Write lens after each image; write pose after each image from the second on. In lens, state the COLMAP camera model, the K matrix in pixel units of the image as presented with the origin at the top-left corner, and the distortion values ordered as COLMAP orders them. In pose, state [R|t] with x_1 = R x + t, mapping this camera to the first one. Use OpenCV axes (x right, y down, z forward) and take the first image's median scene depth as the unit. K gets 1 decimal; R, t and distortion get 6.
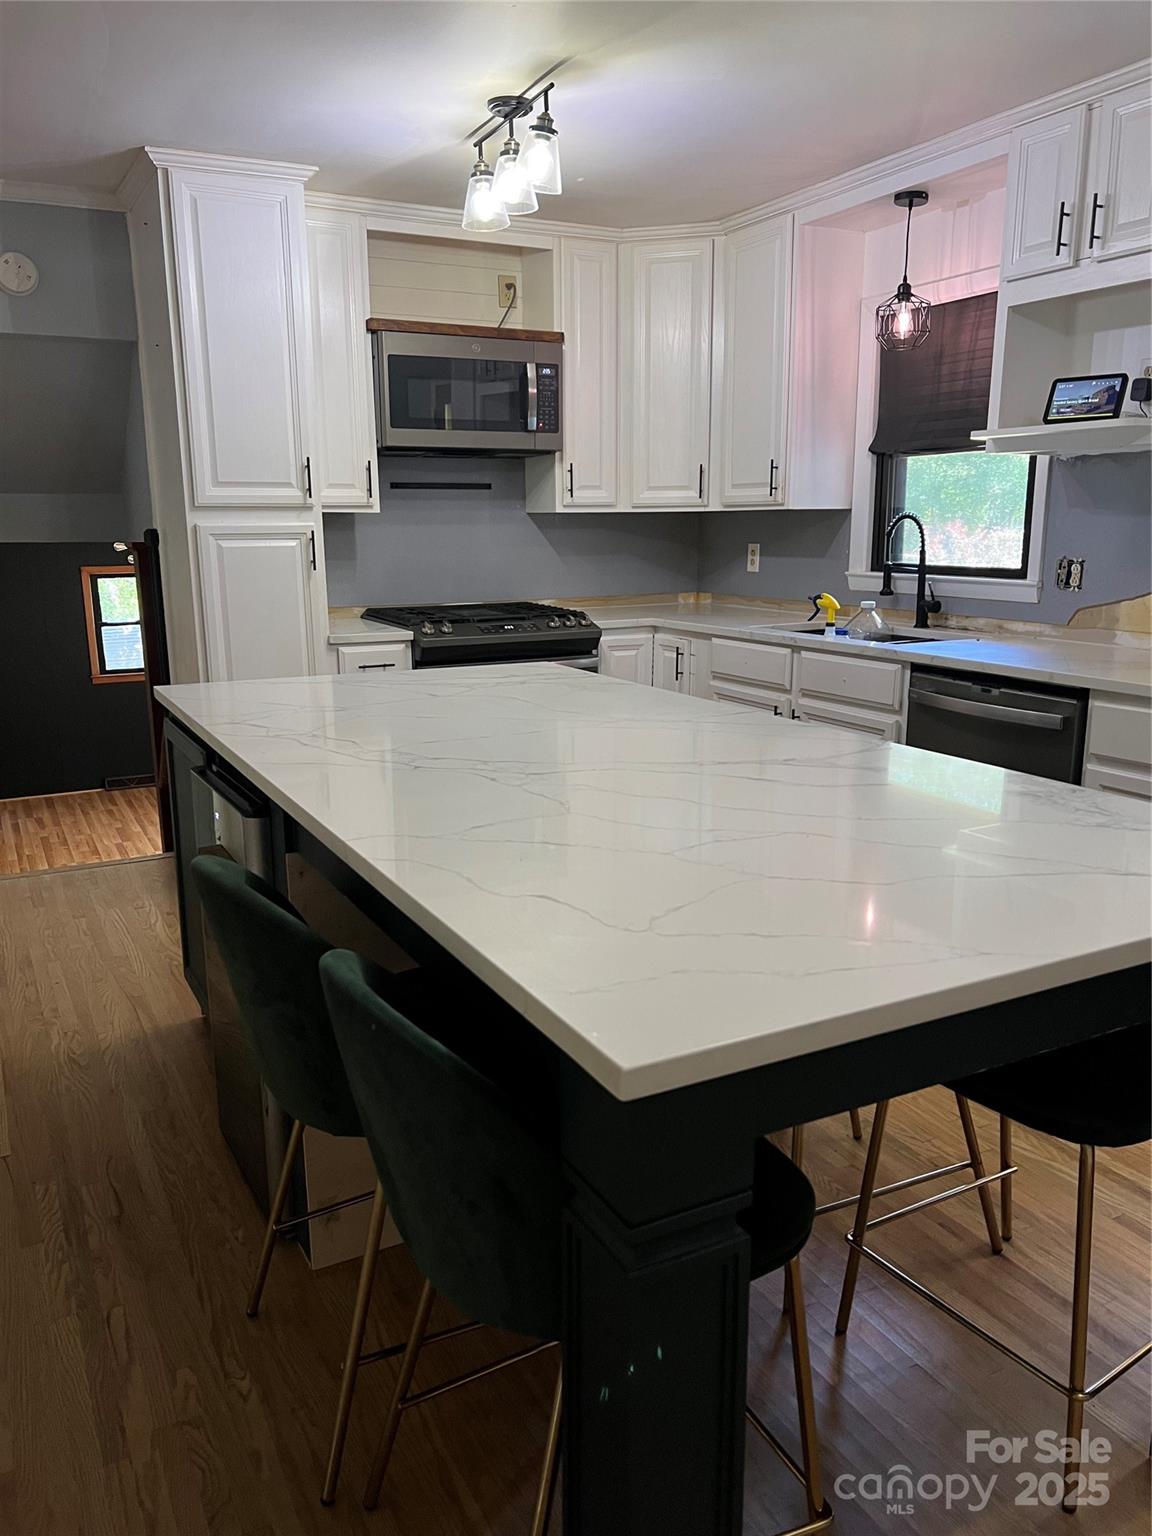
lens RADIAL K [[1178.8, 0, 577.1], [0, 1178.8, 774.1], [0, 0, 1]] dist [0.056692, -0.060828]
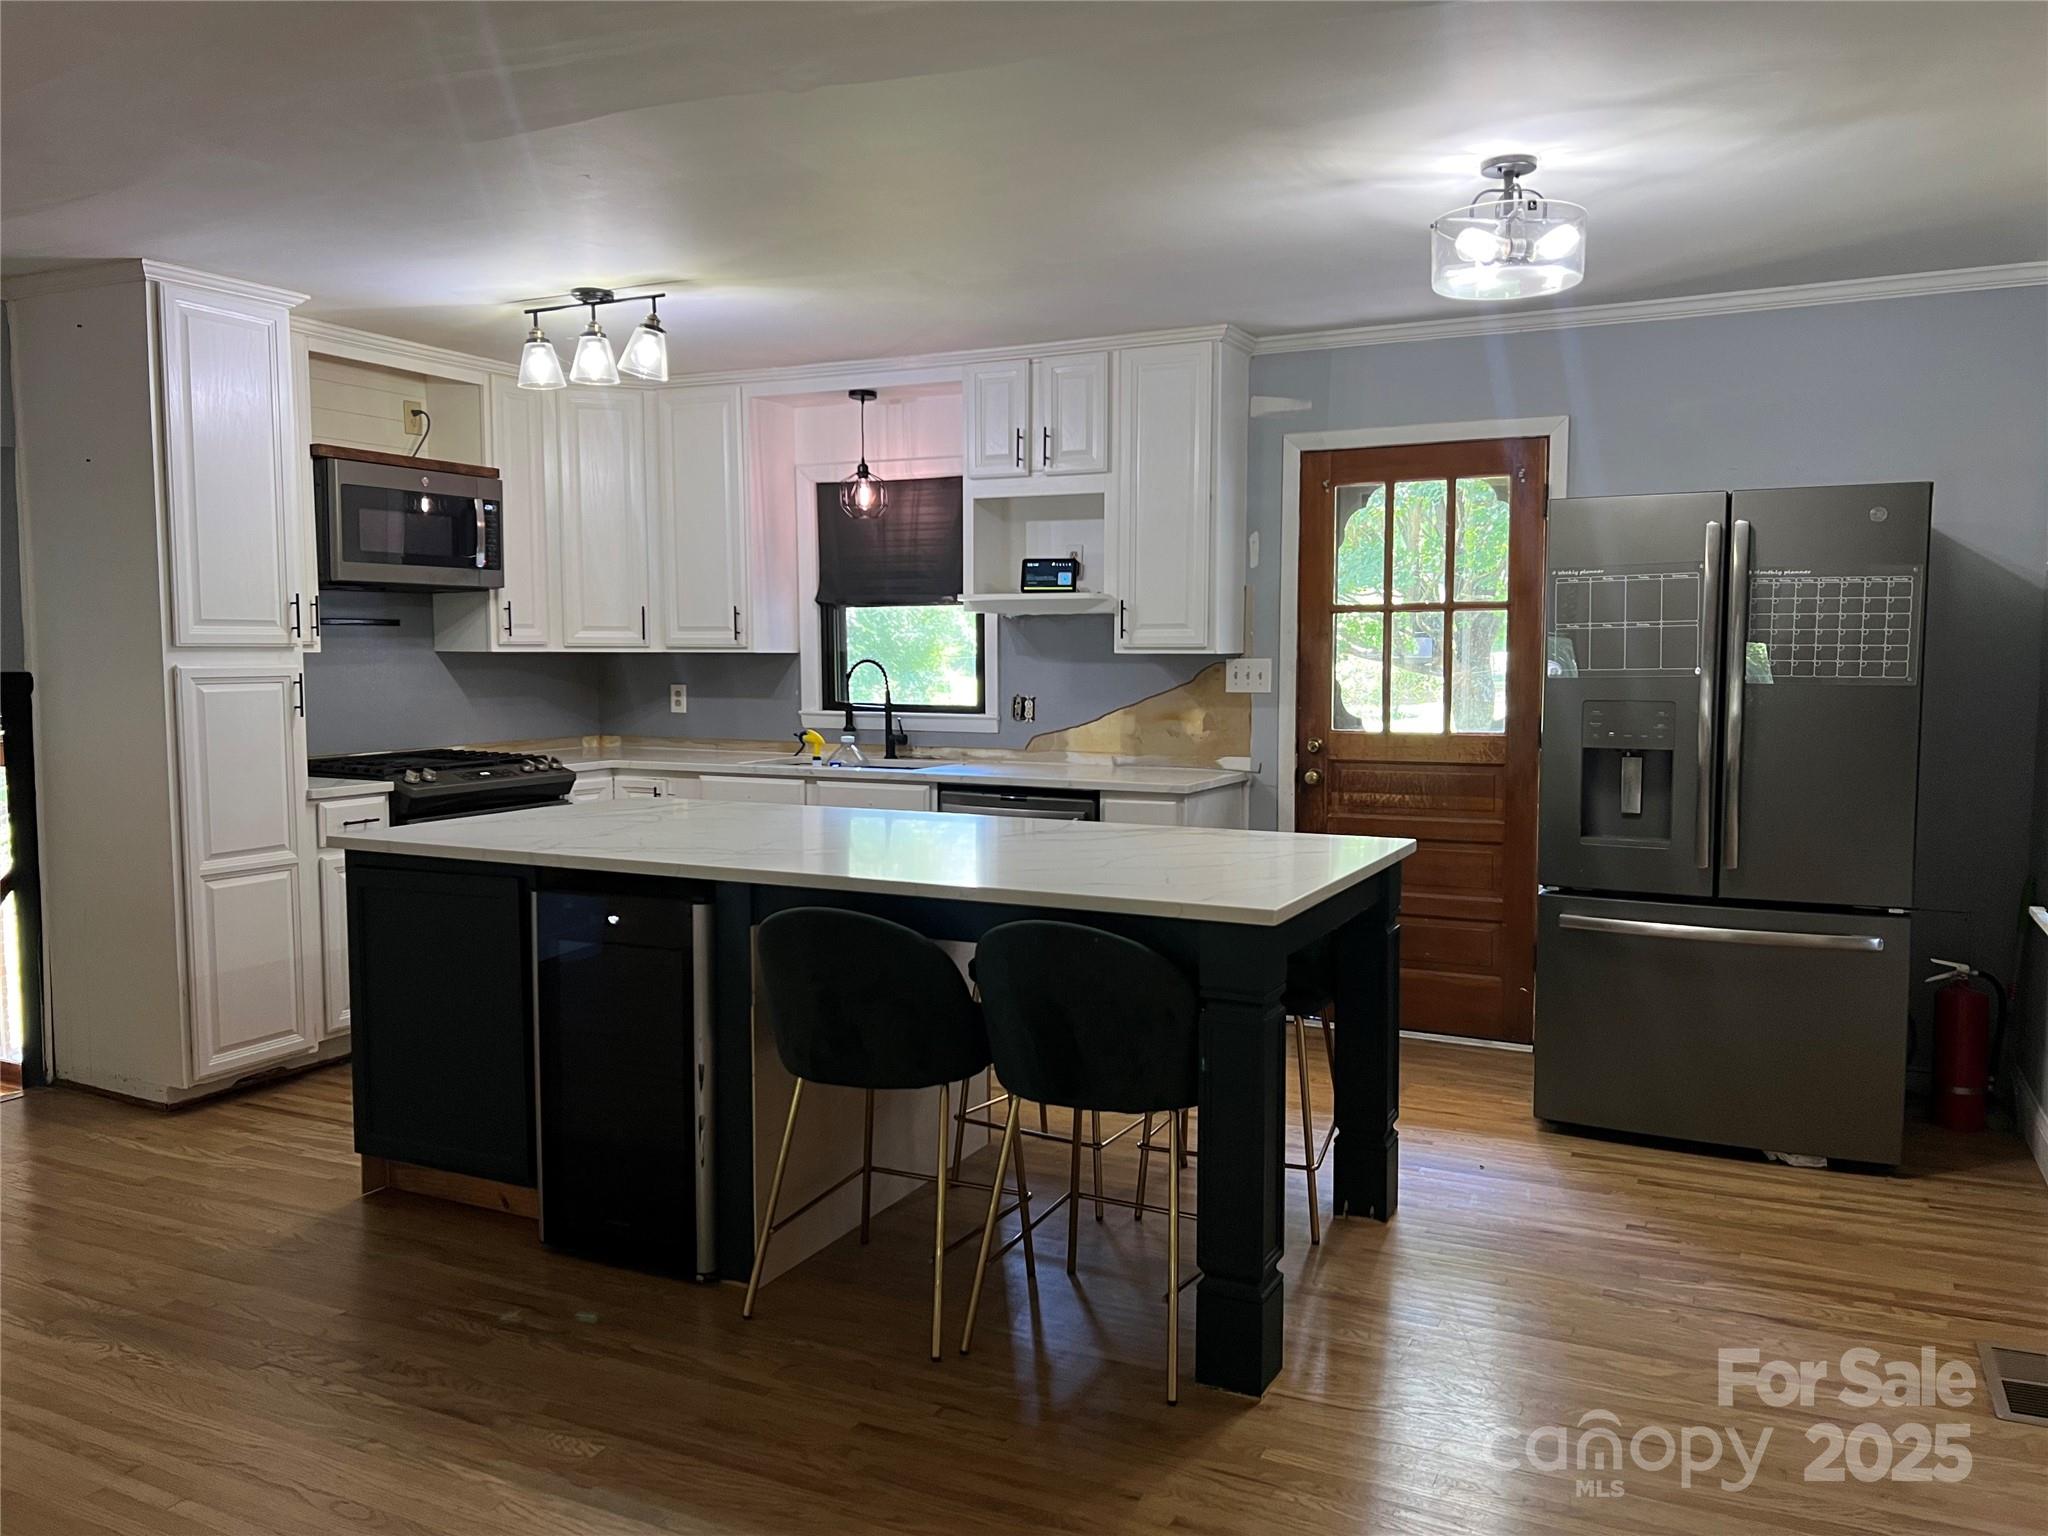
lens RADIAL K [[1571.7, 0, 1022.6], [0, 1571.7, 773.8], [0, 0, 1]] dist [0.056692, -0.060828]
pose [[0.809672, -0.039025, 0.585583, -0.458472], [0.117205, 0.988439, -0.096184, 0.045757], [-0.575060, 0.146510, 0.804886, -0.250067]]
